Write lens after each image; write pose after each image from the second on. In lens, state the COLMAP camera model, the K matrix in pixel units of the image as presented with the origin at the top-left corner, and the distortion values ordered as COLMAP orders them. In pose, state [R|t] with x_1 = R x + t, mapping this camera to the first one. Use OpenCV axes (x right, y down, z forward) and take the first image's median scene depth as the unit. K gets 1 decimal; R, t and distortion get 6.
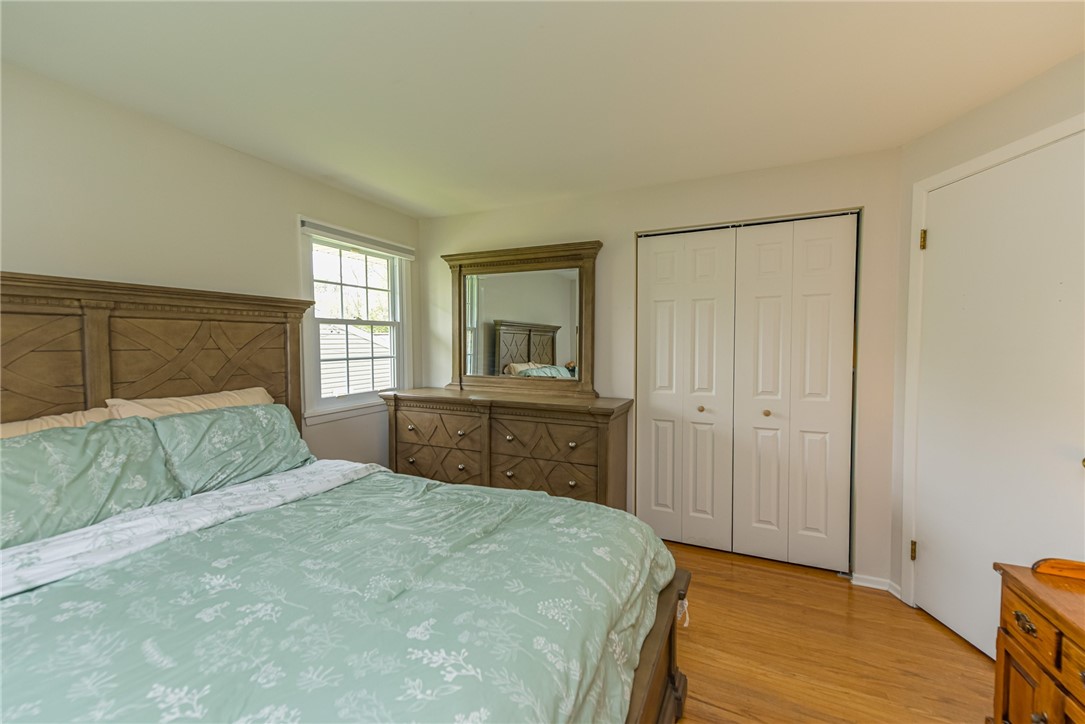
lens RADIAL K [[423.9, 0, 549.5], [0, 423.9, 359.3], [0, 0, 1]] dist [0.010875, -0.000156]
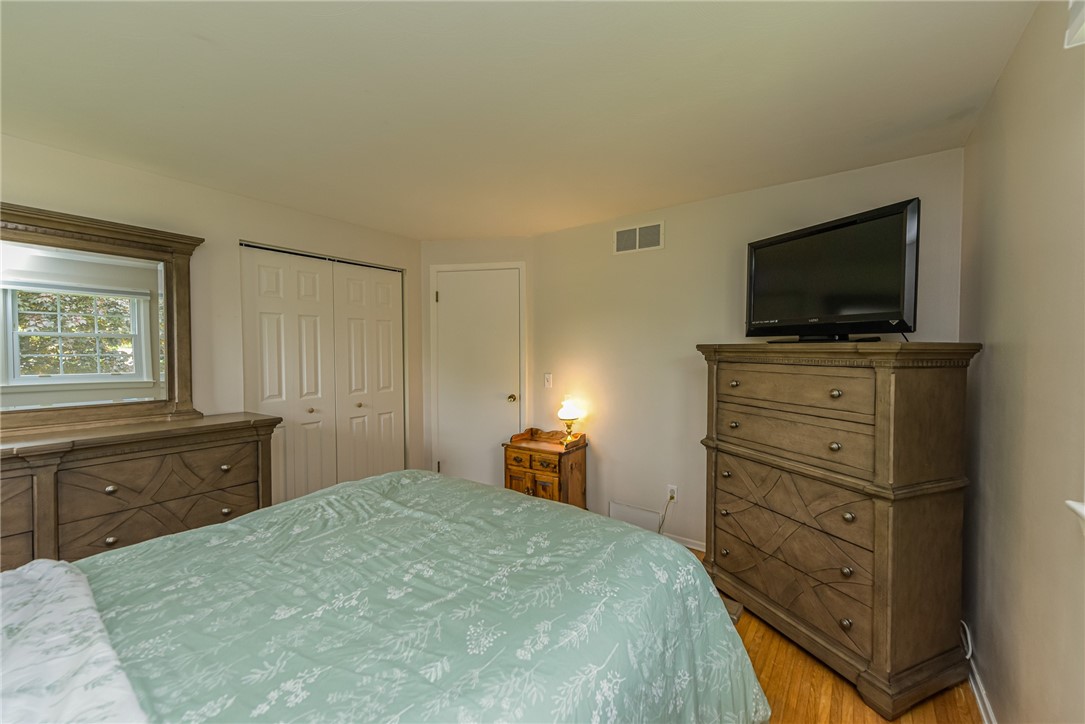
lens RADIAL K [[423.9, 0, 551.0], [0, 423.9, 361.2], [0, 0, 1]] dist [0.010875, -0.000156]
pose [[0.196971, -0.024450, 0.980104, -0.789520], [0.042850, 0.998948, 0.016308, -0.009547], [-0.979472, 0.038785, 0.197811, 0.155690]]
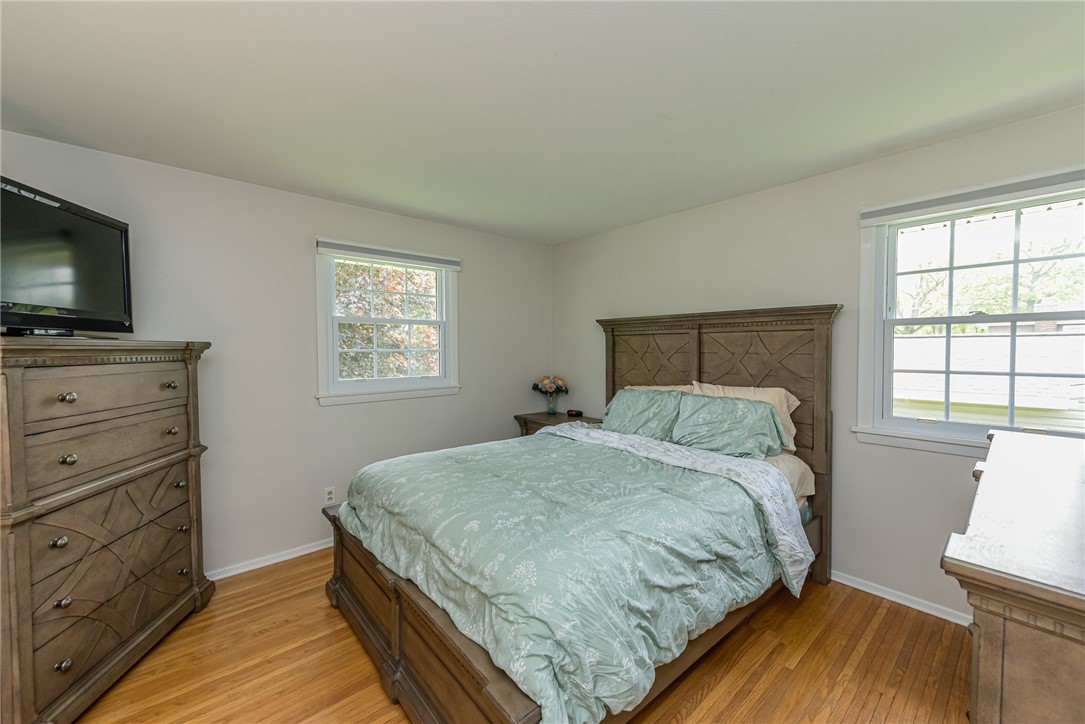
lens RADIAL K [[423.9, 0, 550.3], [0, 423.9, 363.0], [0, 0, 1]] dist [0.010875, -0.000156]
pose [[-0.395583, 0.037080, -0.917681, 0.615132], [-0.036880, 0.997737, 0.056212, -0.043394], [0.917689, 0.056081, -0.393321, 0.903713]]
